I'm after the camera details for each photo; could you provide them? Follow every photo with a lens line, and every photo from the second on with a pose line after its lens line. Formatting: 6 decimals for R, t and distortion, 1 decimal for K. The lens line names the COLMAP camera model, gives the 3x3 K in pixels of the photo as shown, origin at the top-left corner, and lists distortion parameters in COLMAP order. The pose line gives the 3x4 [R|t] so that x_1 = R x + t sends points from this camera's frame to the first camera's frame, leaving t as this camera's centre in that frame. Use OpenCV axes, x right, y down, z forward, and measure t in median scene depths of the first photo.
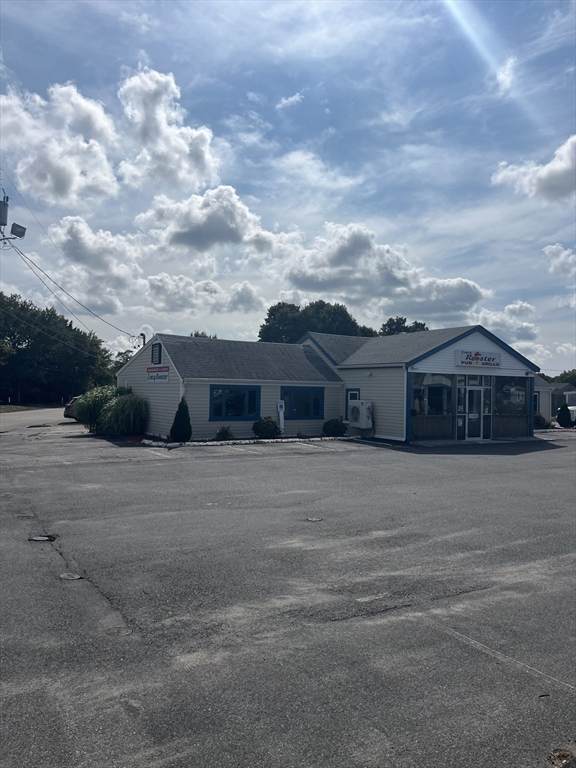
lens RADIAL K [[585.6, 0, 288.0], [0, 585.6, 384.0], [0, 0, 1]] dist [0.051700, -0.084827]
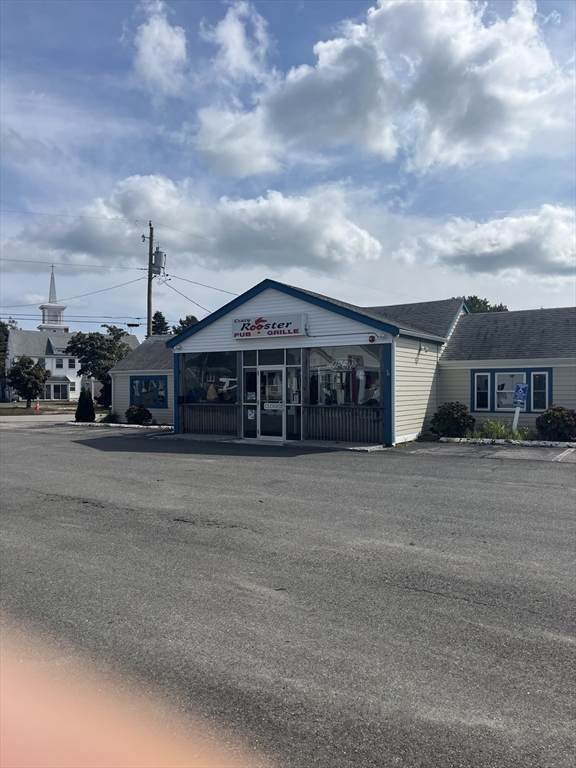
lens RADIAL K [[595.7, 0, 282.6], [0, 595.7, 389.9], [0, 0, 1]] dist [0.052194, -0.000748]
pose [[0.435987, -0.013540, -0.899851, 0.954486], [0.024787, 0.999688, -0.003033, 0.035736], [0.899612, -0.020983, 0.436187, 0.677860]]
